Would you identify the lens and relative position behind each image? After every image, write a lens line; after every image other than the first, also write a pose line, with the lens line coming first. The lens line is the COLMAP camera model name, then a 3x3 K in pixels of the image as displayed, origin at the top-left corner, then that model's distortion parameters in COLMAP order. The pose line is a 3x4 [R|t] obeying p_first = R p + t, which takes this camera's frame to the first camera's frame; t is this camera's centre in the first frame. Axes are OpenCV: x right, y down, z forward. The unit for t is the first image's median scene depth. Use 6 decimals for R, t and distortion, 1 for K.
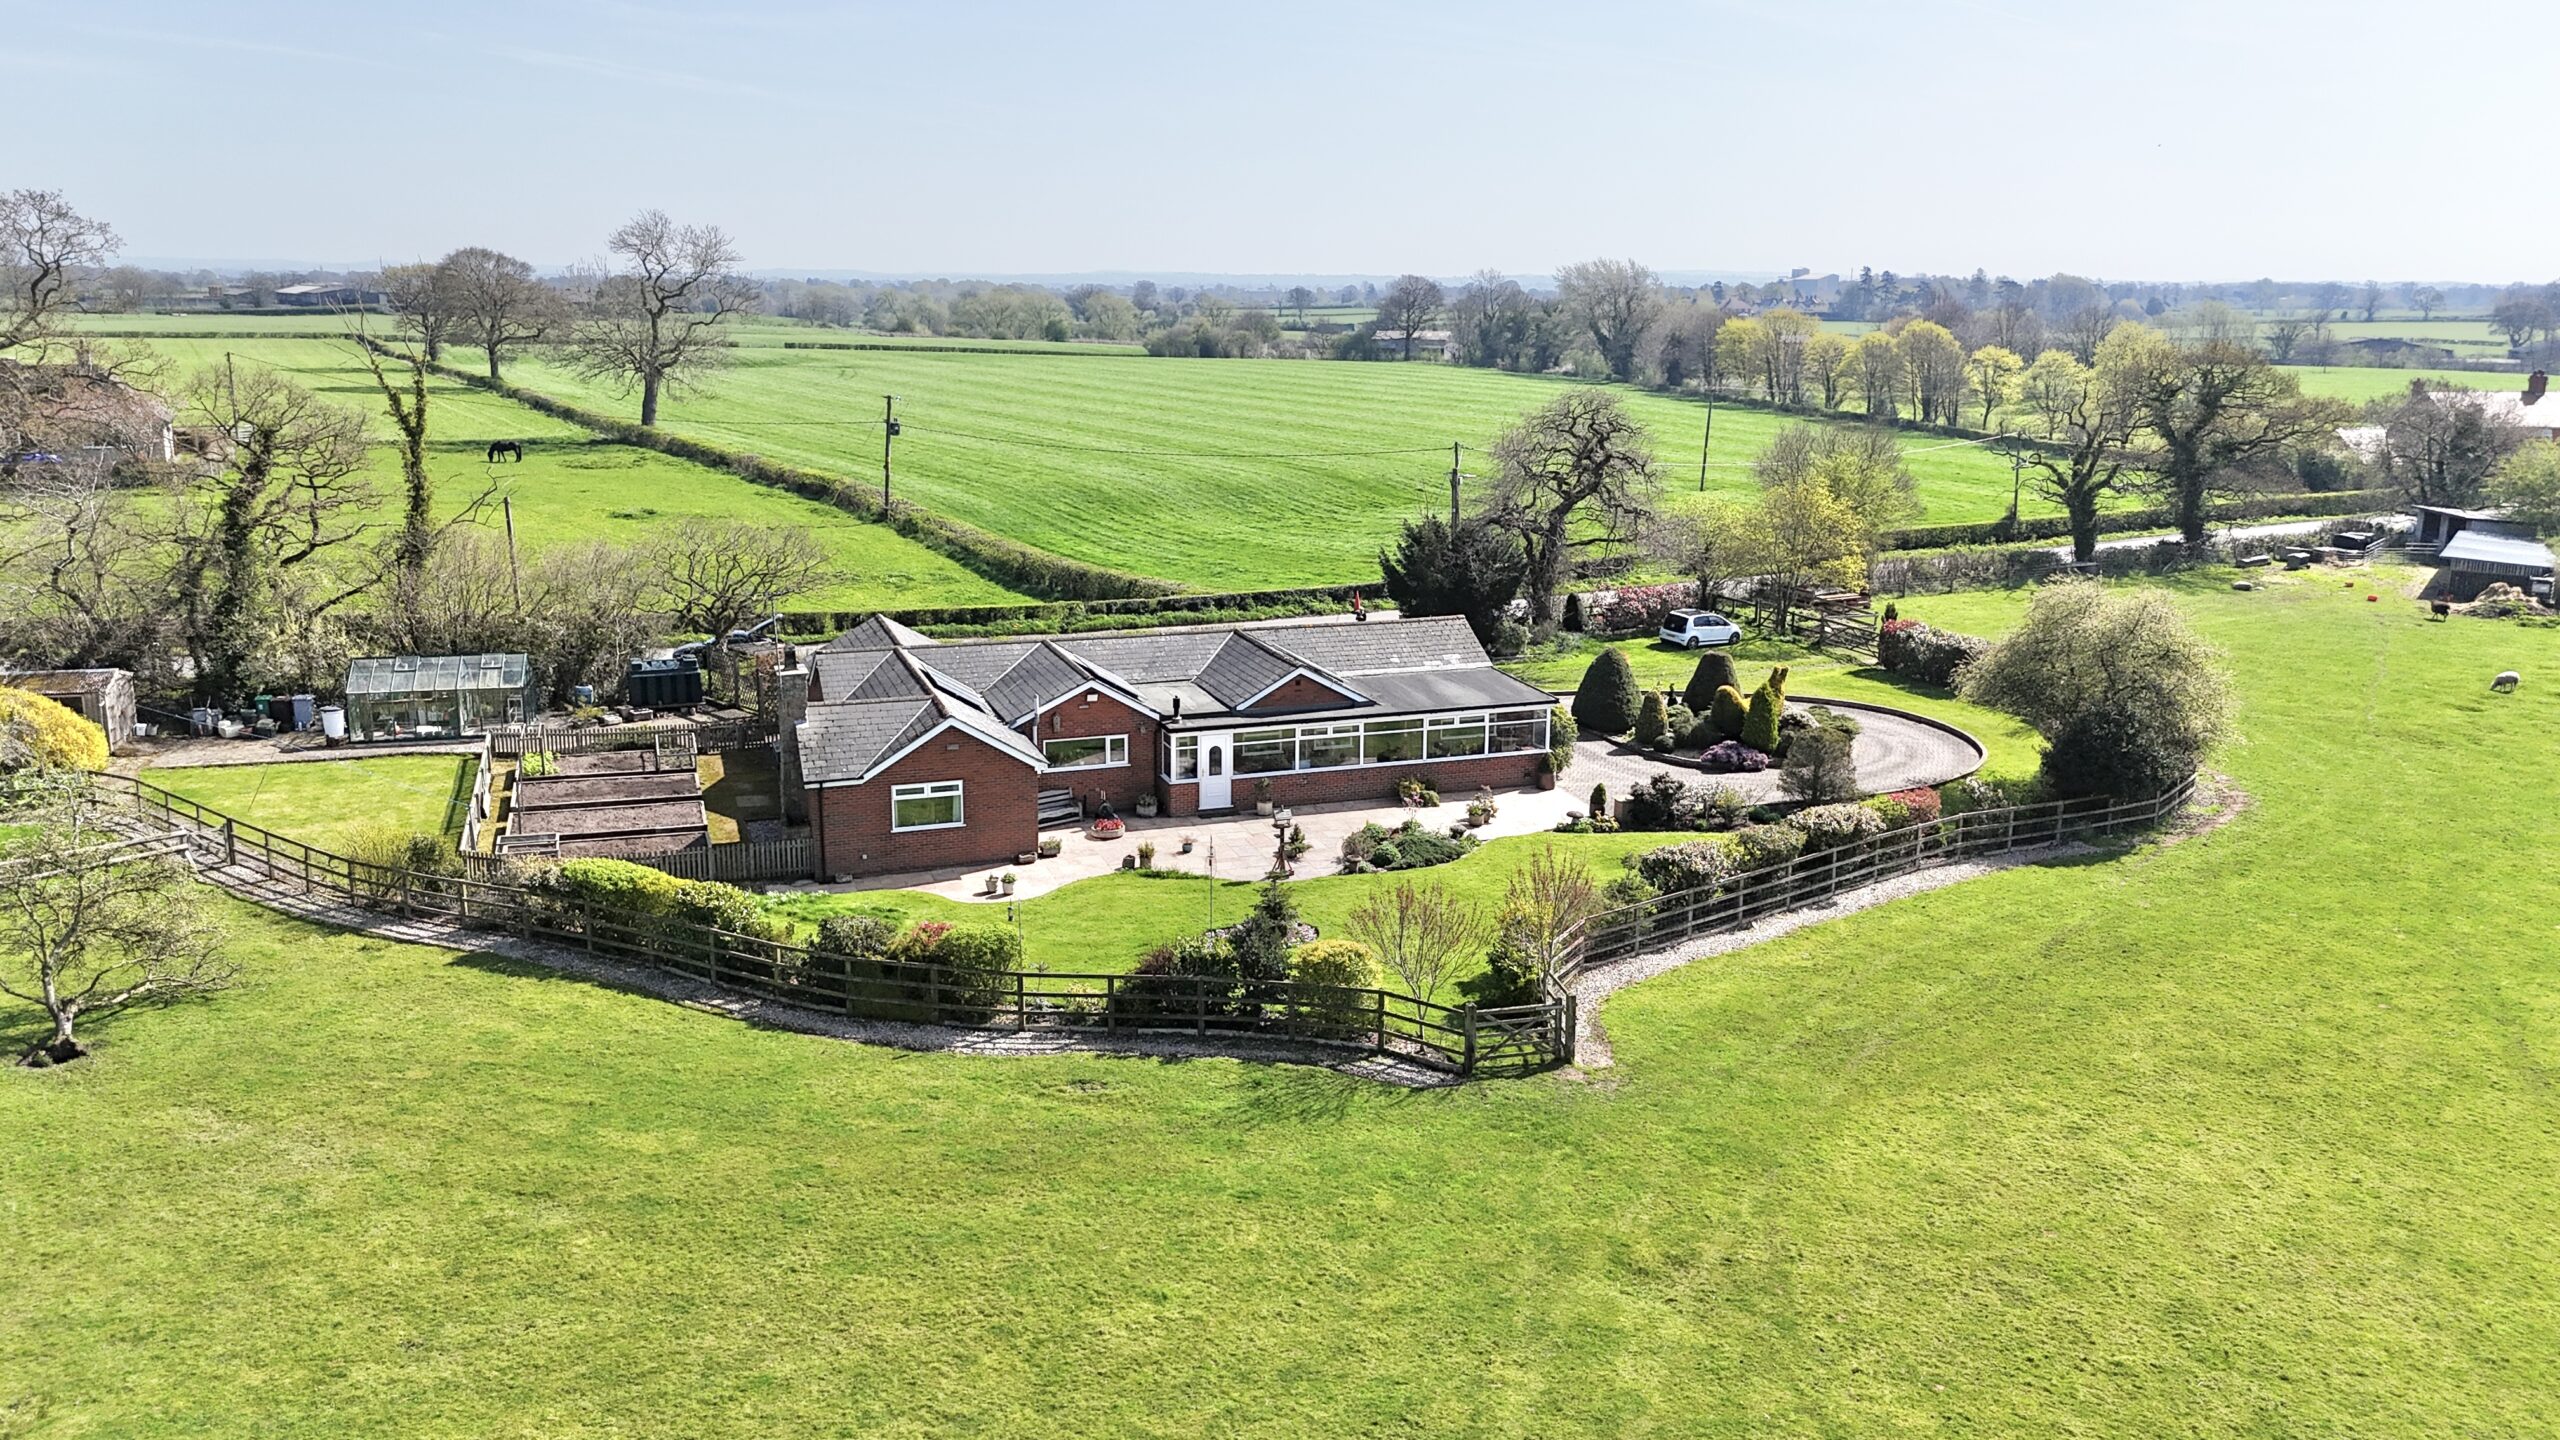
lens RADIAL K [[1871.6, 0, 1281.9], [0, 1871.6, 672.1], [0, 0, 1]] dist [0.069455, -0.066414]
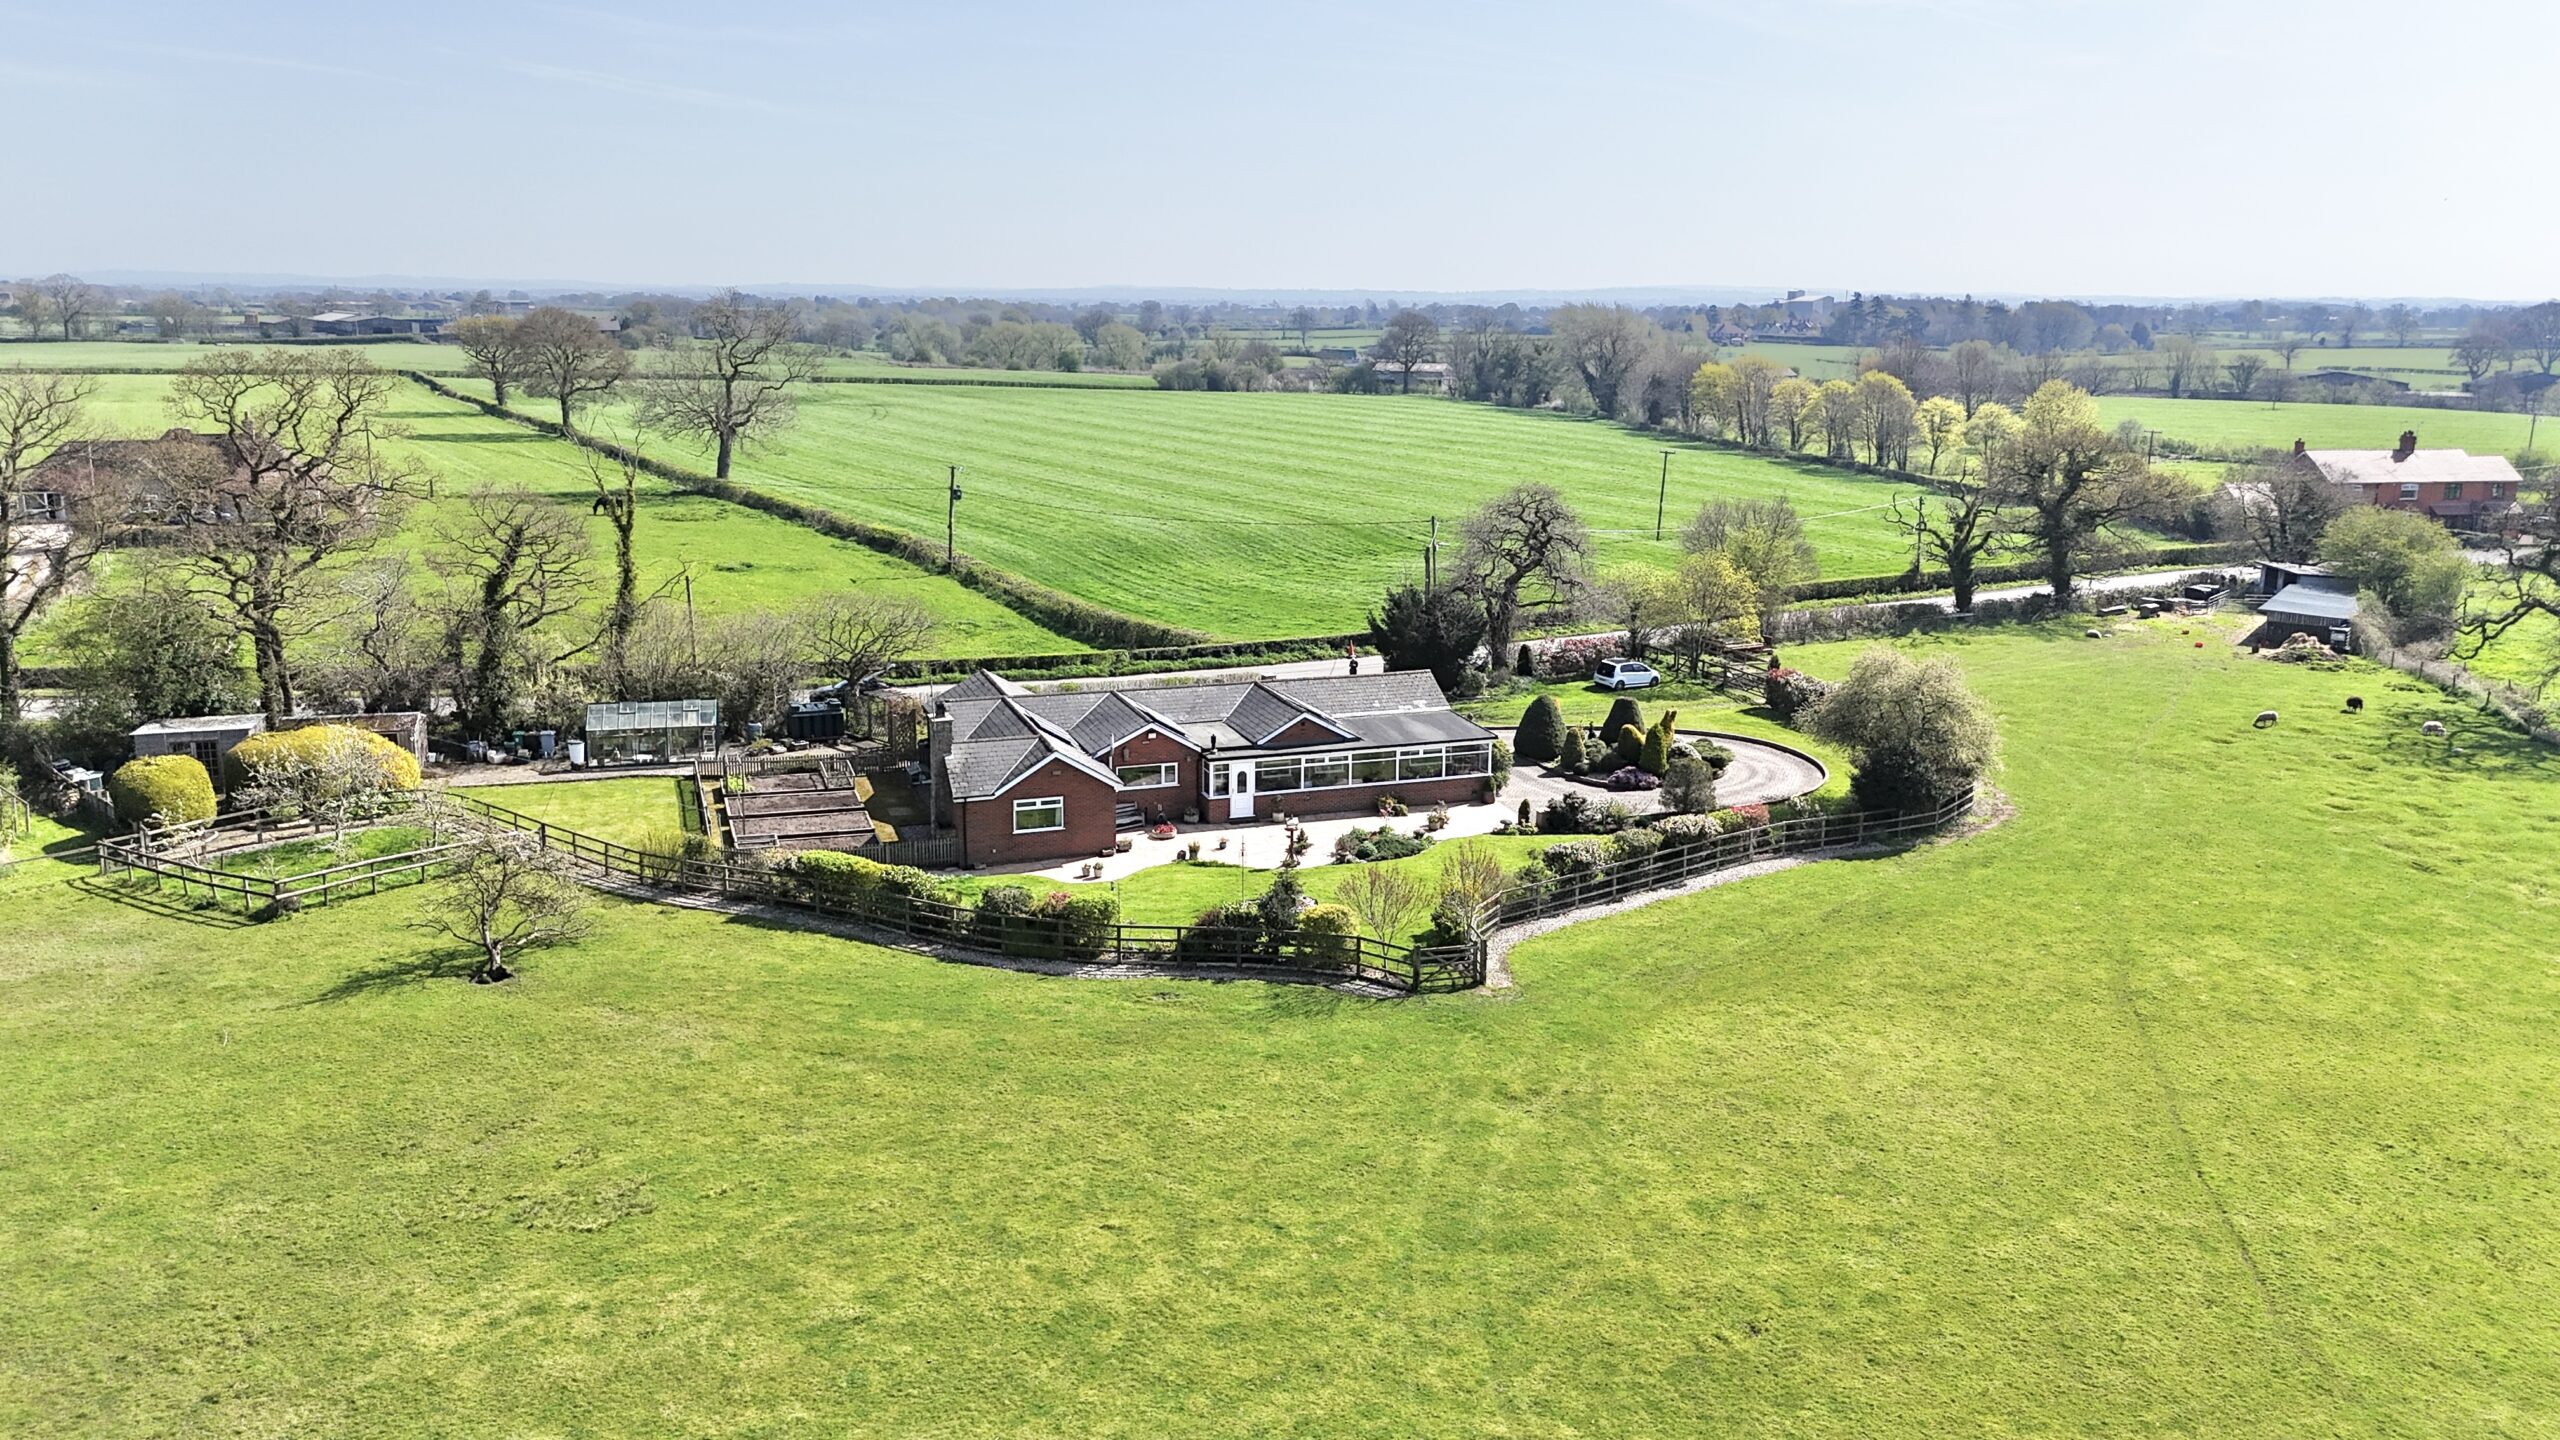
lens RADIAL K [[1871.6, 0, 1281.9], [0, 1871.6, 672.1], [0, 0, 1]] dist [0.069455, -0.066414]
pose [[0.999999, 0.000843, -0.001498, -0.004705], [-0.000854, 0.999974, -0.007186, -0.022699], [0.001492, 0.007187, 0.999973, -0.356685]]
